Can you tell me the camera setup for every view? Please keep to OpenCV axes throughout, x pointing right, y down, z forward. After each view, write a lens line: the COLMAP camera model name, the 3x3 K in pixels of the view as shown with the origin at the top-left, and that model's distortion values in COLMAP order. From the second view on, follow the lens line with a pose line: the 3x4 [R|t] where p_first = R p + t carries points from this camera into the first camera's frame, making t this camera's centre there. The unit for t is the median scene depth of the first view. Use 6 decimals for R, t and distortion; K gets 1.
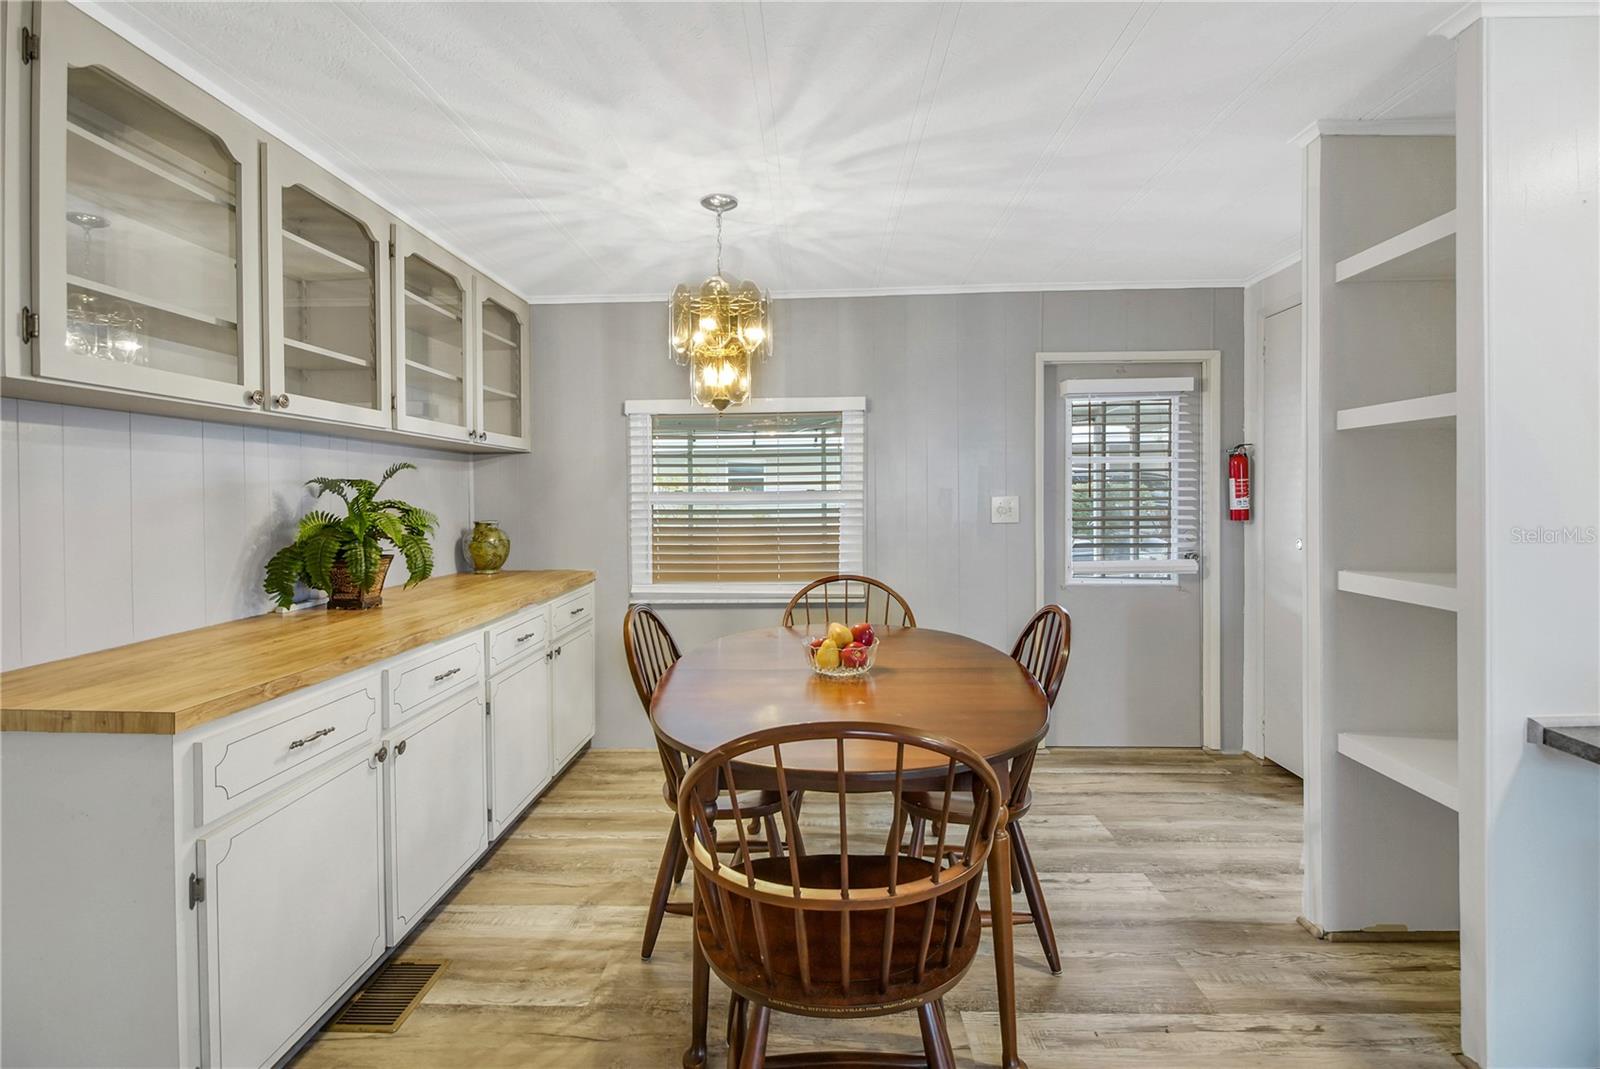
lens RADIAL K [[737.3, 0, 805.5], [0, 737.3, 508.1], [0, 0, 1]] dist [0.000392, -0.013376]
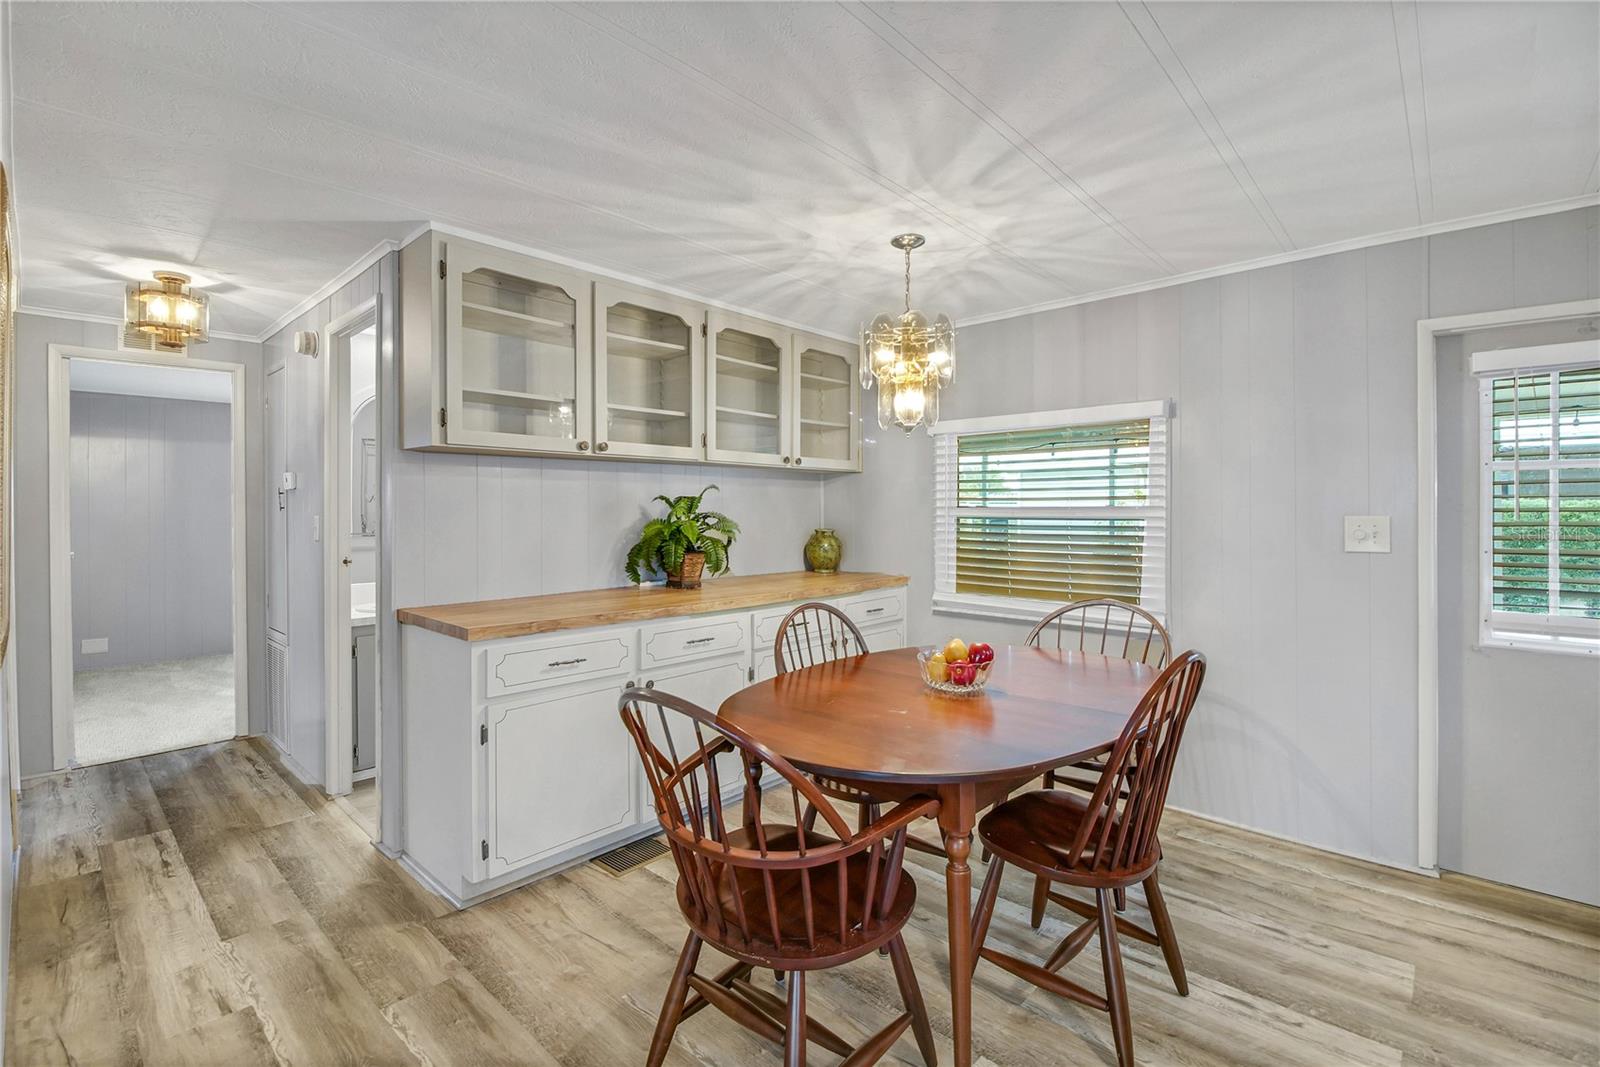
lens RADIAL K [[729.6, 0, 802.2], [0, 729.6, 513.4], [0, 0, 1]] dist [-0.004567, -0.006041]
pose [[0.756219, 0.015030, -0.654146, 0.470719], [-0.019963, 0.999801, -0.000106, -0.011308], [0.654014, 0.013140, 0.756368, 0.091792]]
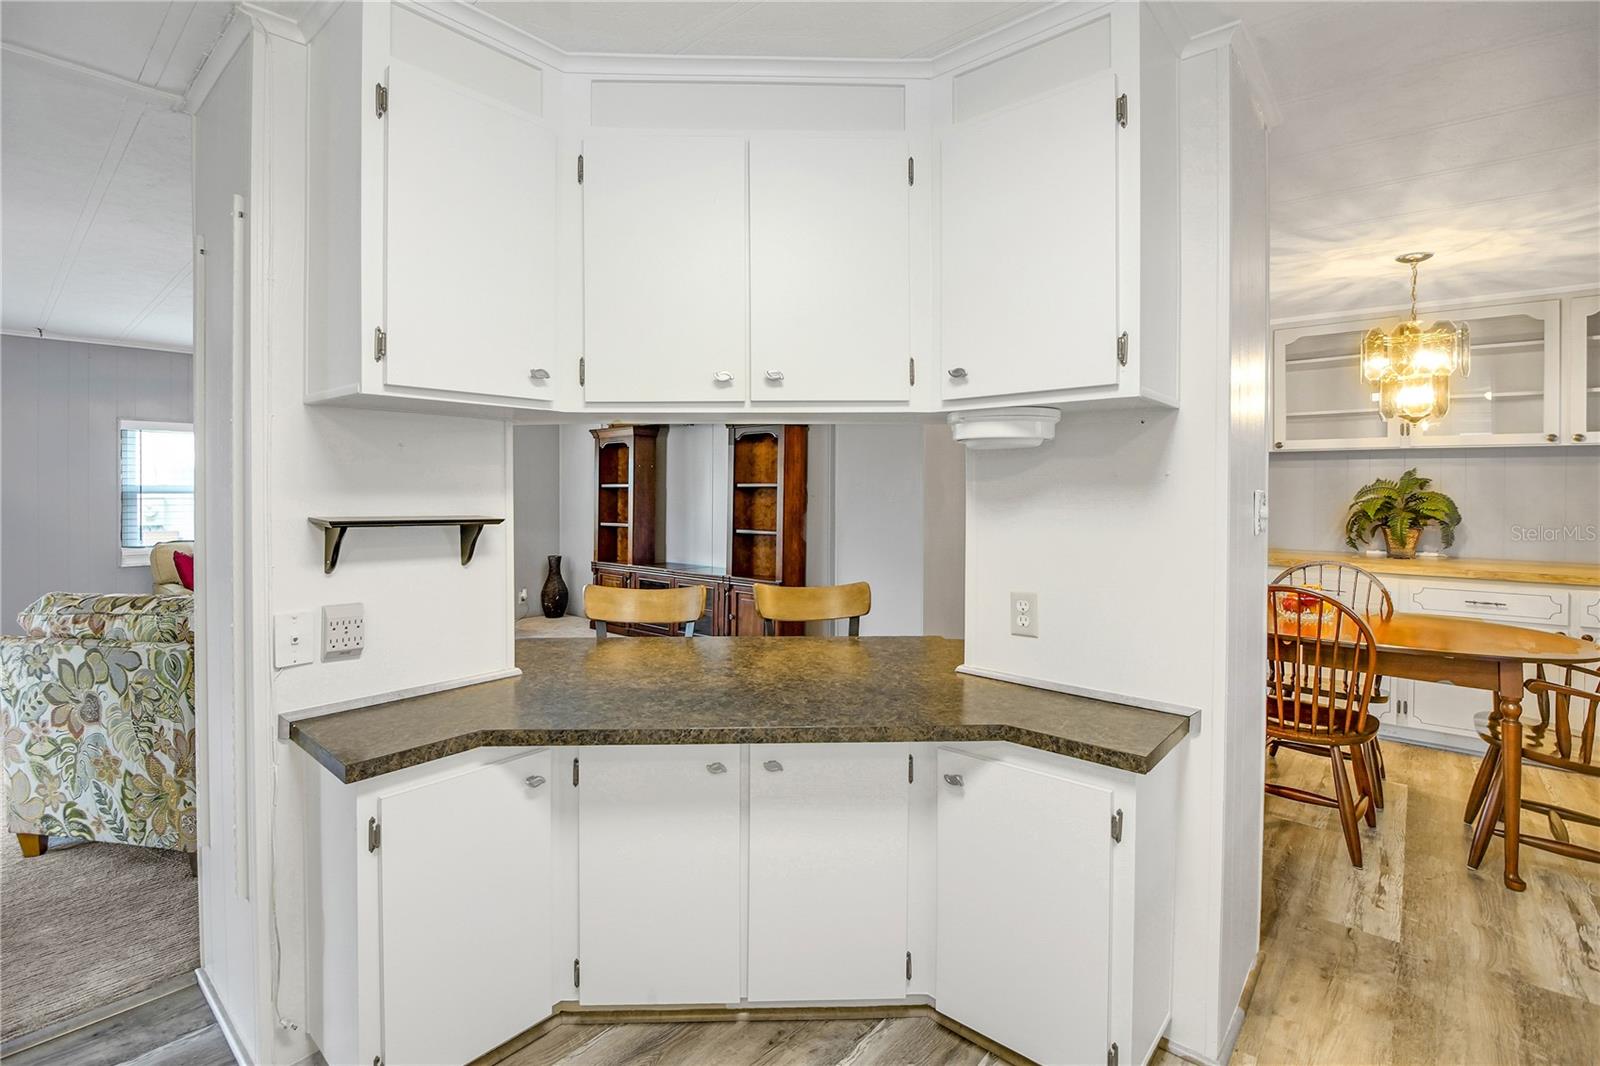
lens RADIAL K [[734.0, 0, 728.6], [0, 734.0, 487.4], [0, 0, 1]] dist [0.000524, -0.011344]
pose [[-0.665293, 0.014590, -0.746440, 1.565848], [-0.008395, 0.999600, 0.027021, -0.050211], [0.746536, 0.024243, -0.664904, 0.958351]]
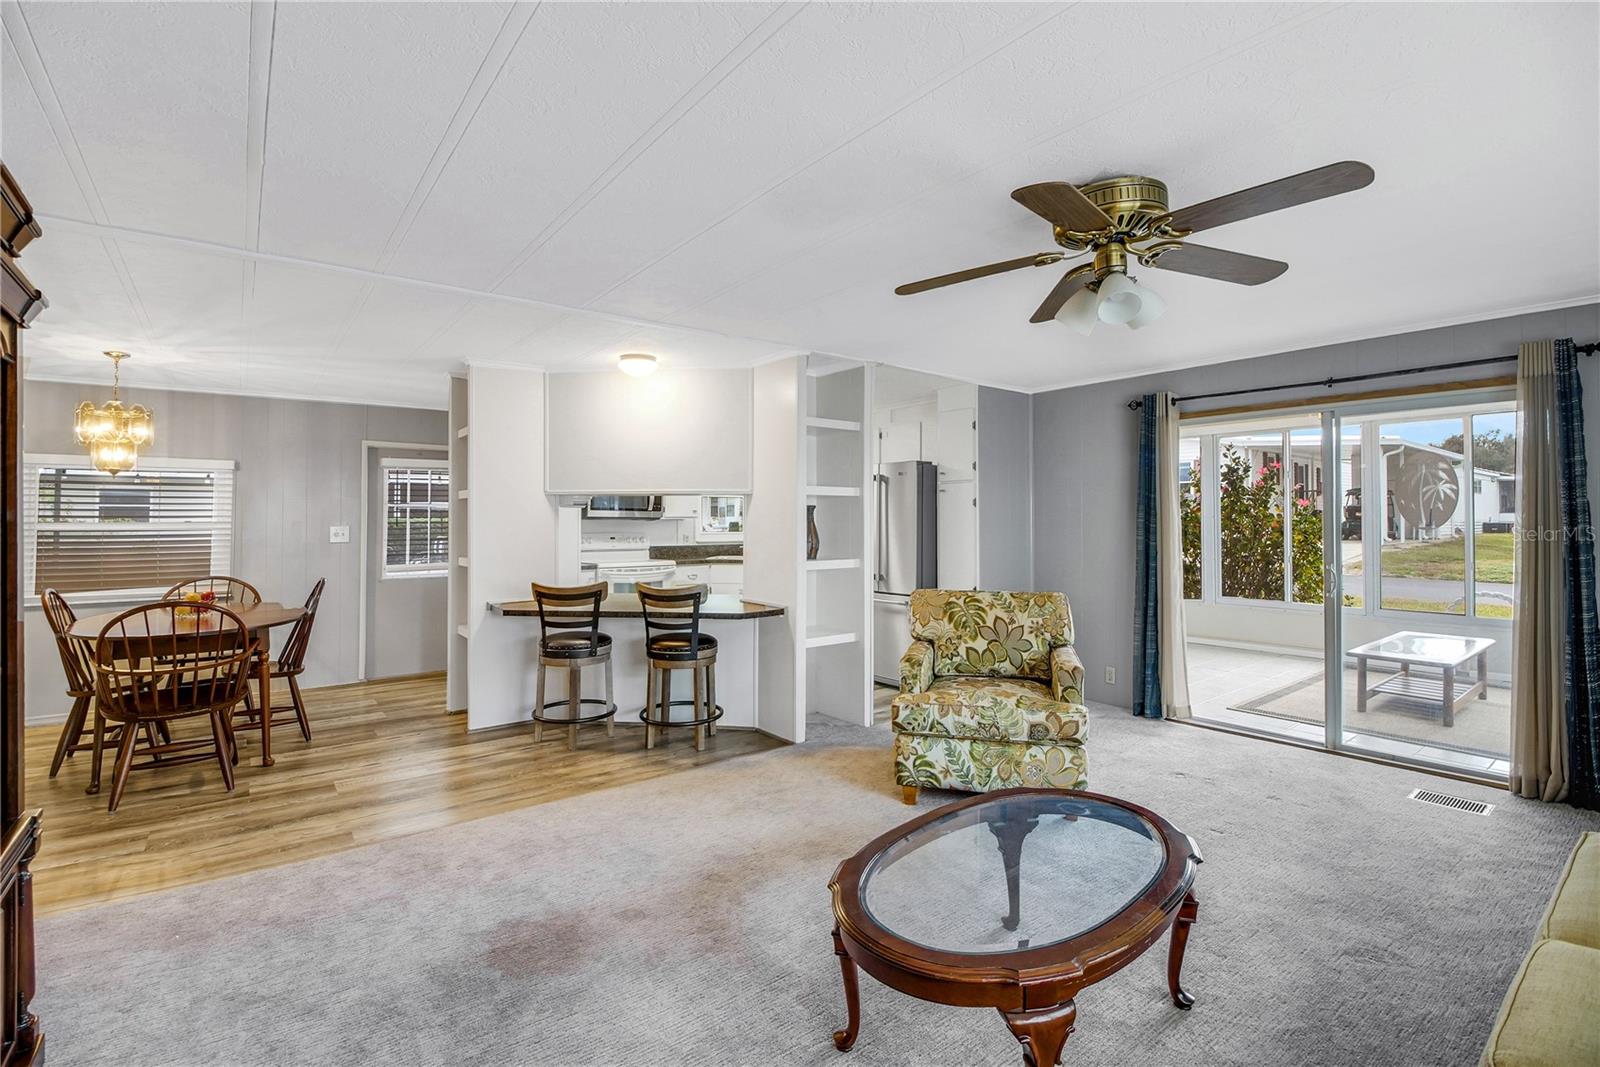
lens RADIAL K [[720.8, 0, 776.5], [0, 720.8, 505.7], [0, 0, 1]] dist [0.002251, -0.011320]
pose [[0.790234, 0.023193, 0.612367, 0.084991], [0.004300, 0.999049, -0.043387, 0.018642], [-0.612791, 0.036919, 0.789383, -1.259732]]
